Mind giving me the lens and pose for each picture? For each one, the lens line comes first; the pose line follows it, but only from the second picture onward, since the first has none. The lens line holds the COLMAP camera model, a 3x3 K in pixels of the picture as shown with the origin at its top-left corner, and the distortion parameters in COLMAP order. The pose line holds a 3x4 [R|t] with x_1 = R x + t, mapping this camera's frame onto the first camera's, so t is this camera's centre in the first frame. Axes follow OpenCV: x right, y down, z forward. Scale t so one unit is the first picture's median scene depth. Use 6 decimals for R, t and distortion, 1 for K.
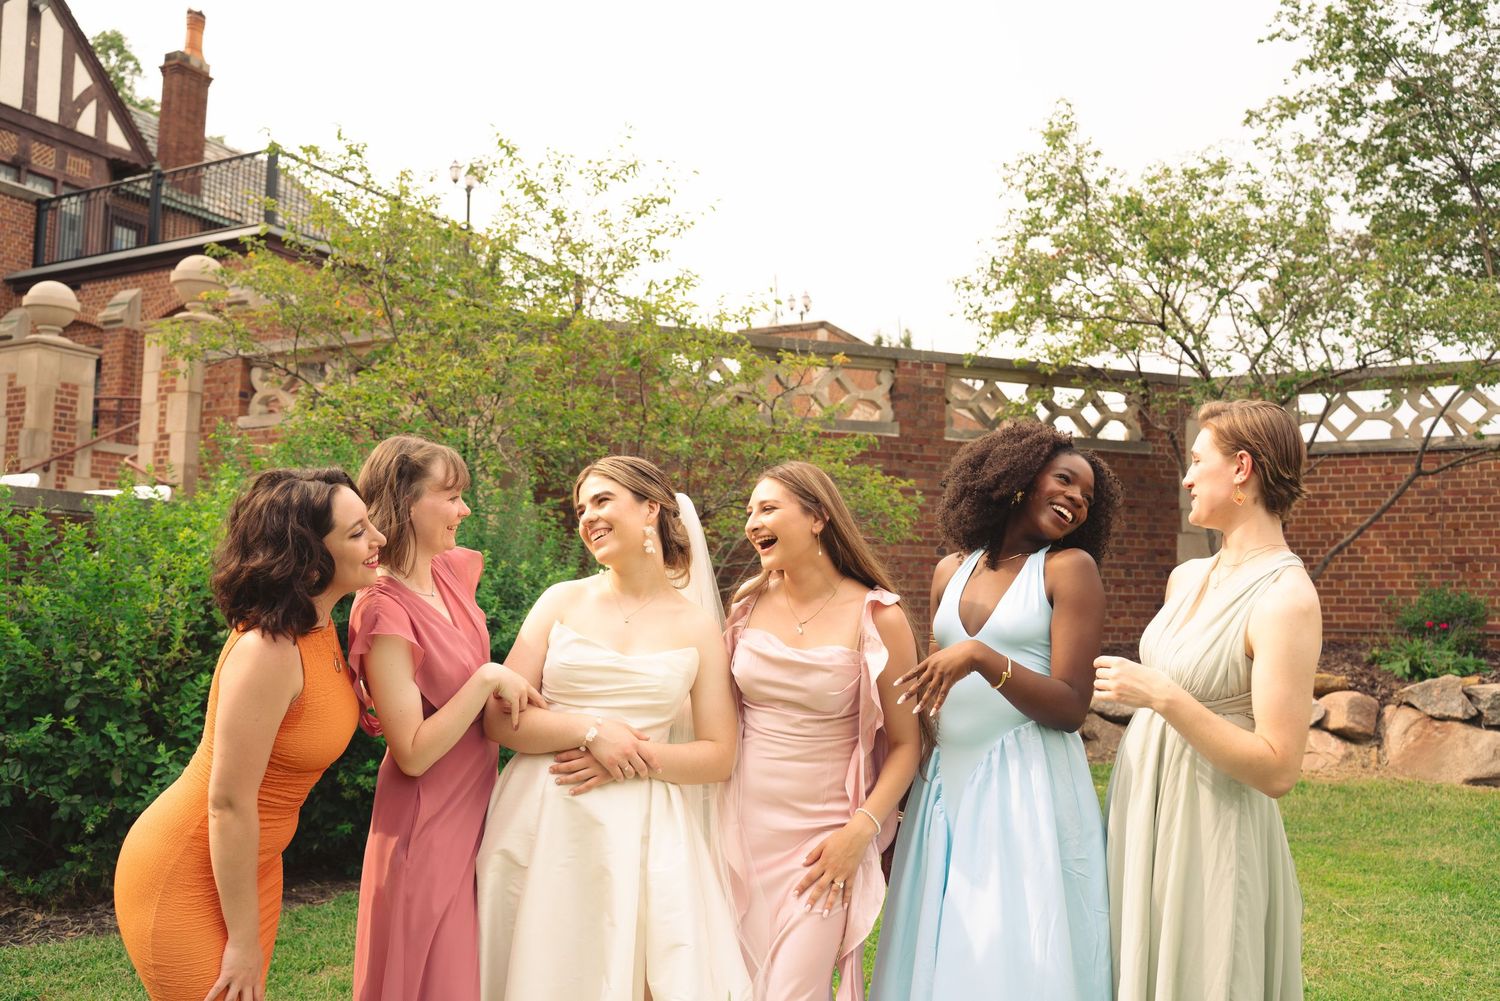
lens RADIAL K [[1239.7, 0, 752.9], [0, 1239.7, 494.7], [0, 0, 1]] dist [-0.071379, 0.073500]
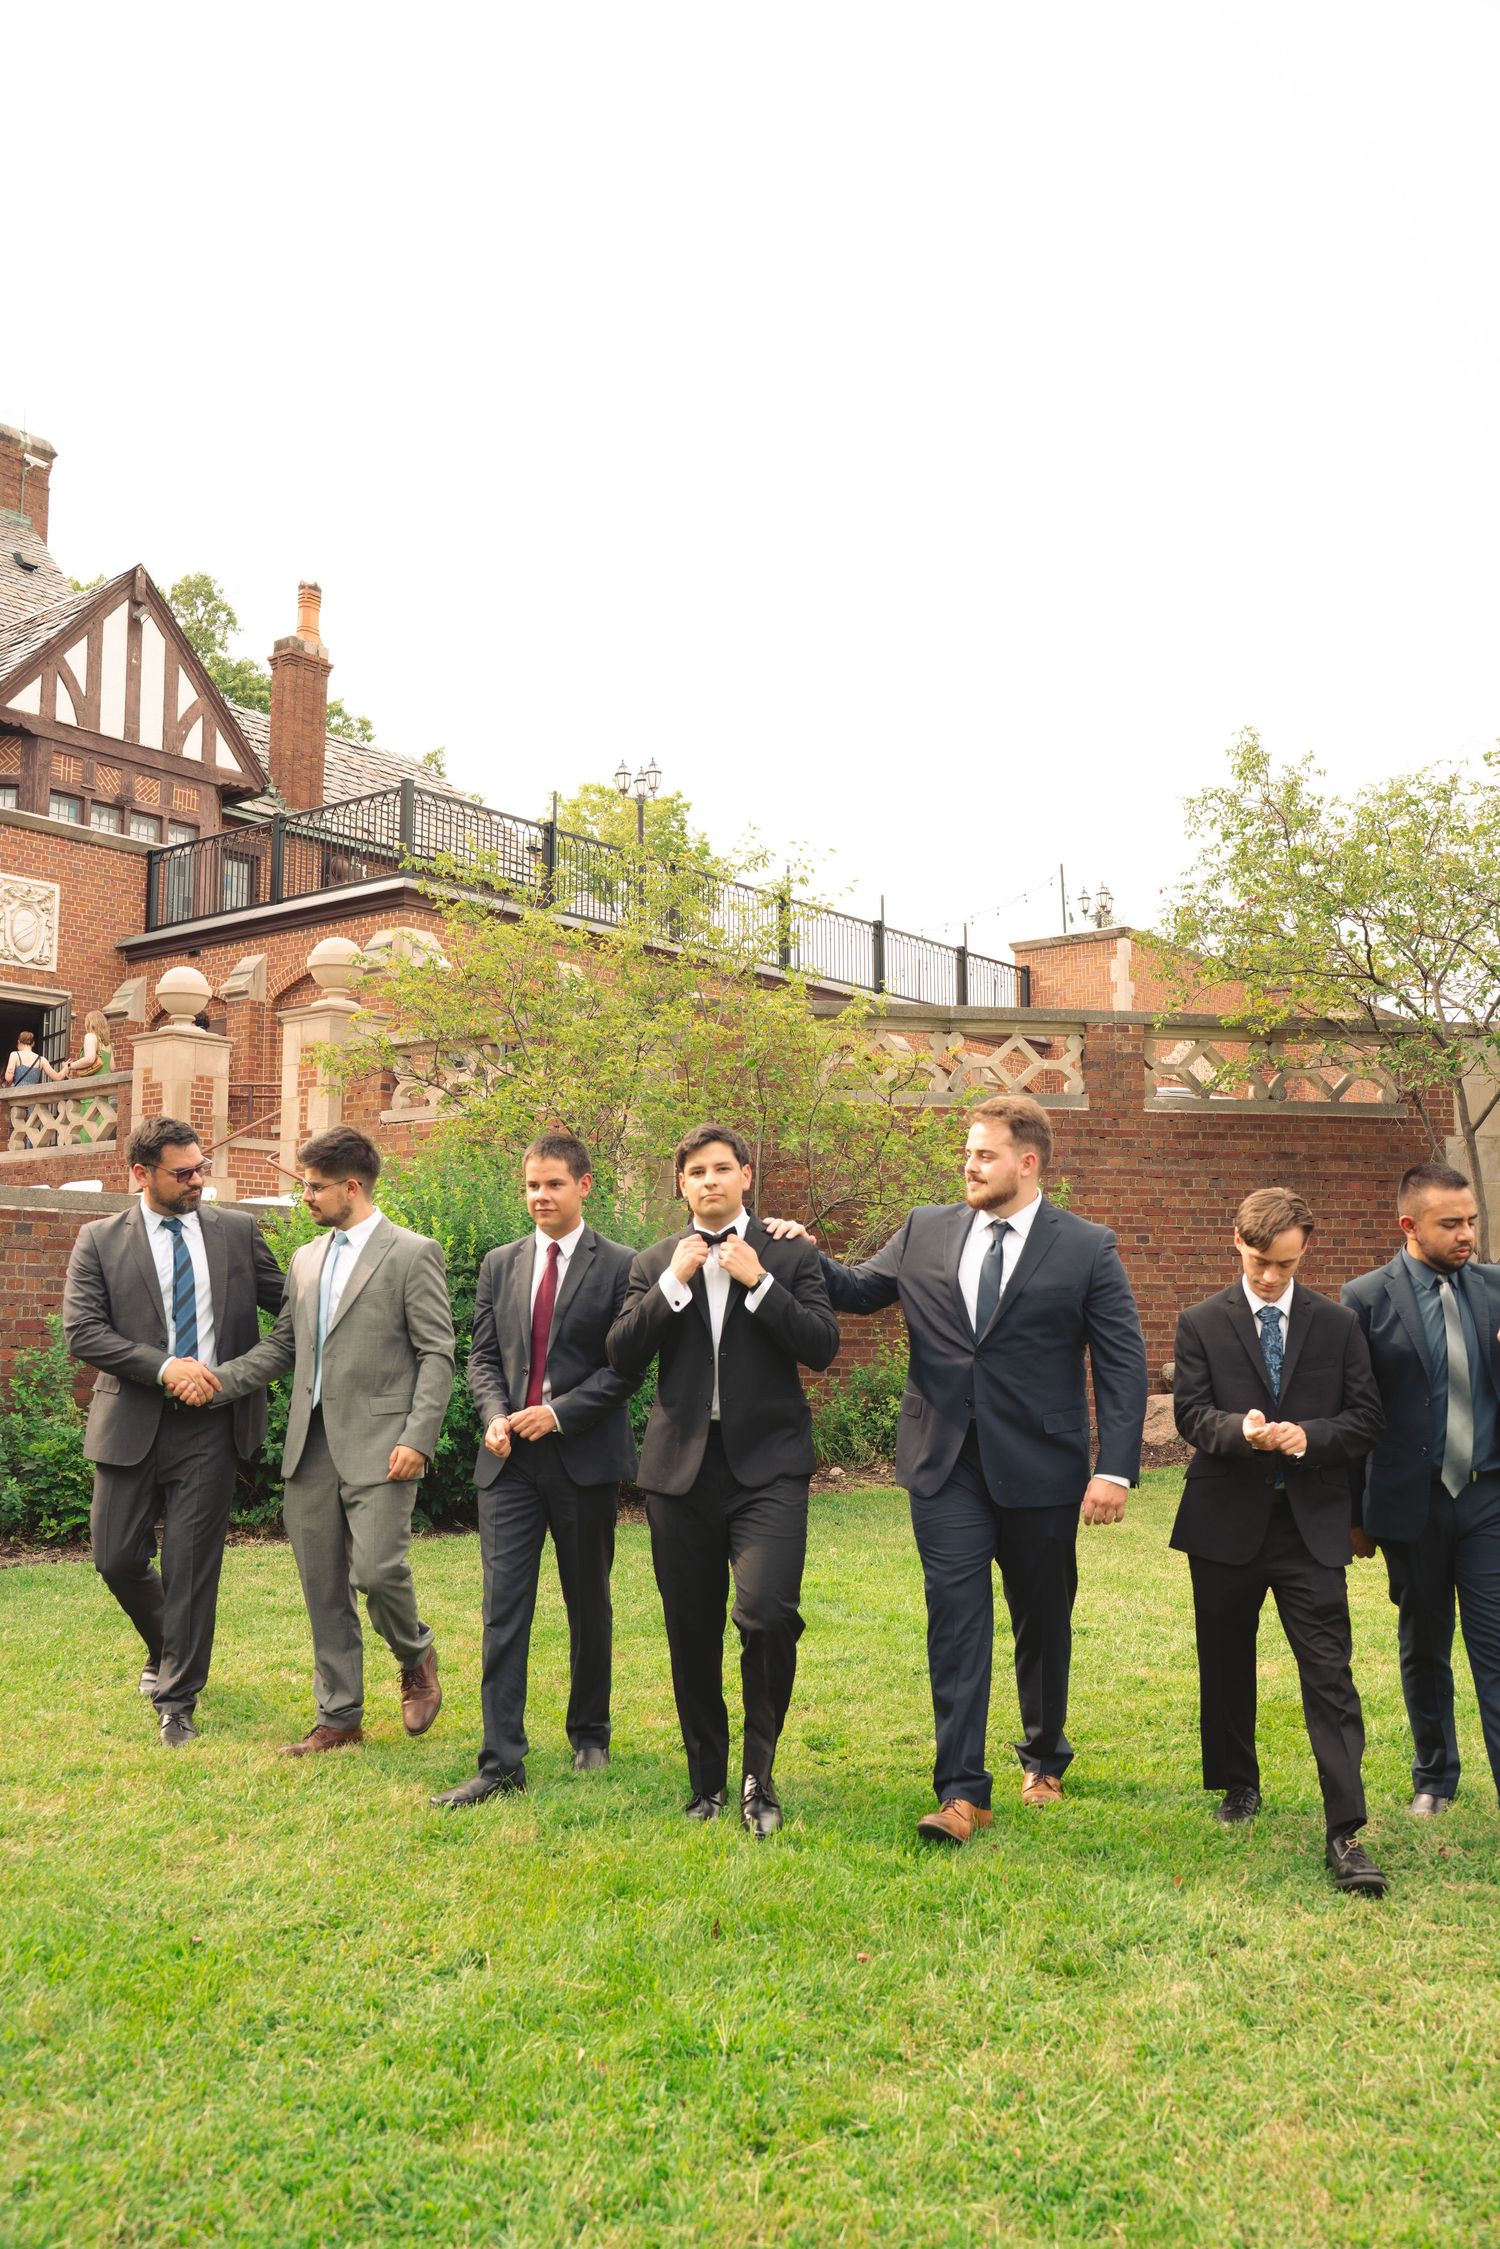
lens RADIAL K [[1886.5, 0, 758.4], [0, 1886.5, 1134.5], [0, 0, 1]] dist [-0.028872, -0.010835]
pose [[0.980959, -0.030349, -0.191828, 0.134862], [0.027947, 0.999494, -0.015215, -0.014720], [0.192193, 0.009564, 0.981311, -0.345849]]
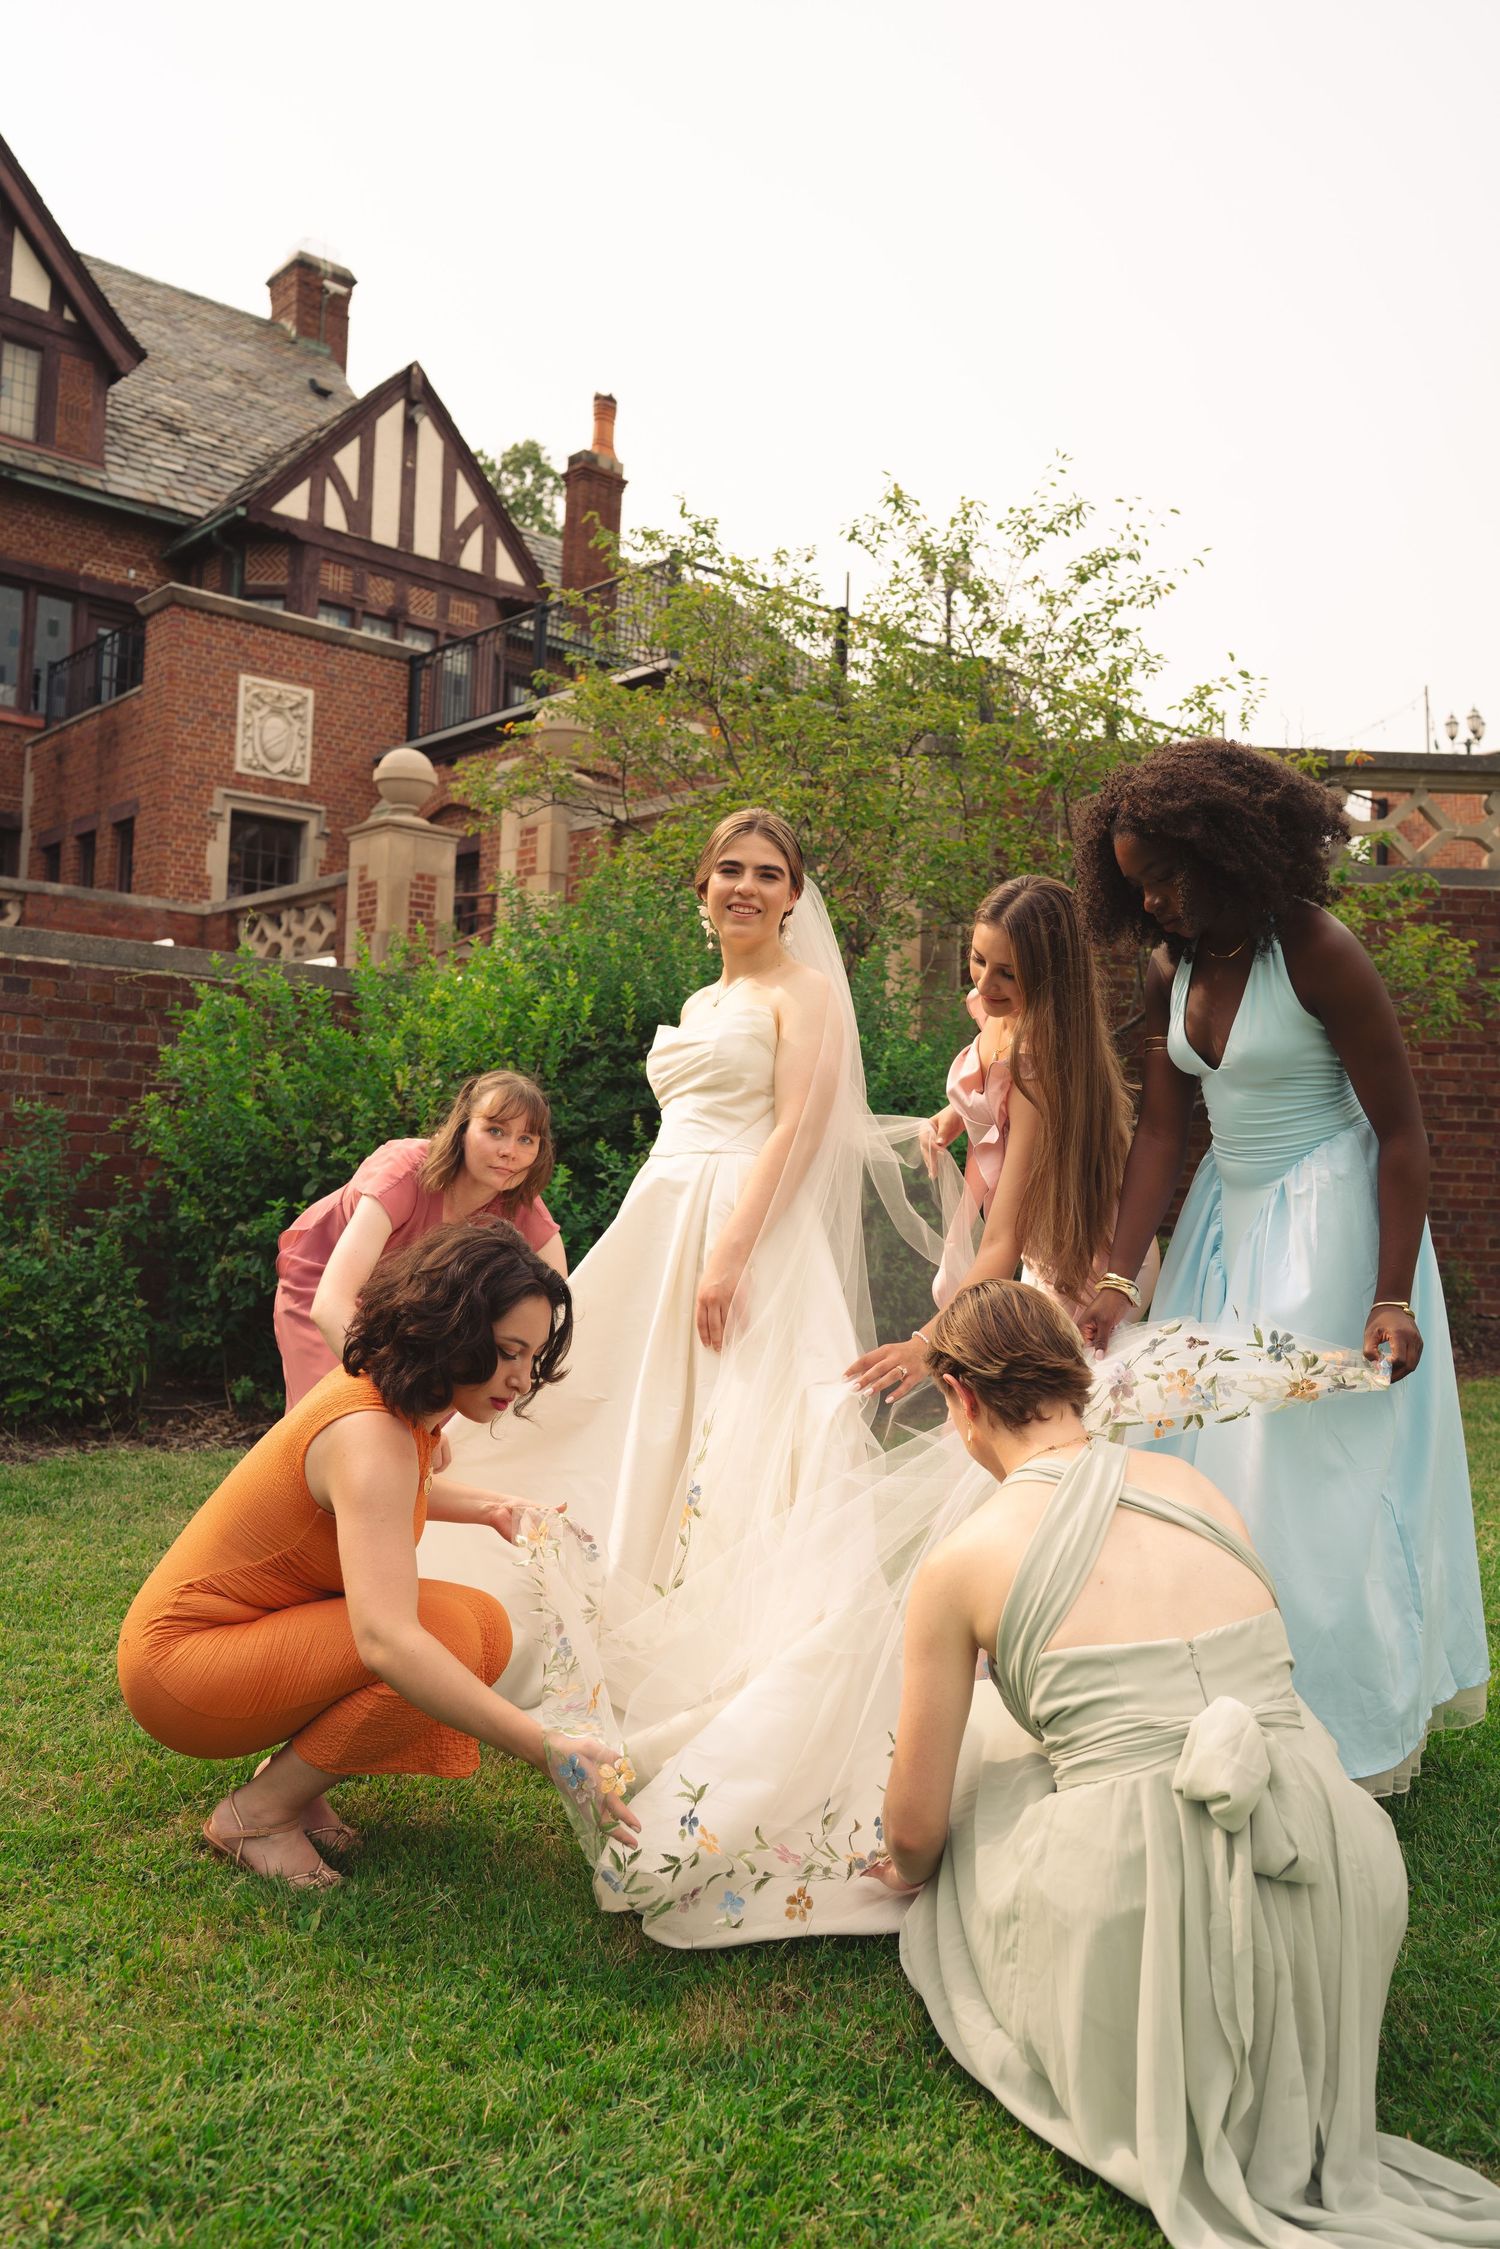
lens RADIAL K [[1799.7, 0, 780.5], [0, 1799.7, 1110.0], [0, 0, 1]] dist [-0.085046, 0.061783]
pose [[0.935195, -0.003253, -0.354120, 0.079317], [0.015385, 0.999387, 0.031451, 0.032530], [0.353800, -0.034861, 0.934671, -0.022711]]
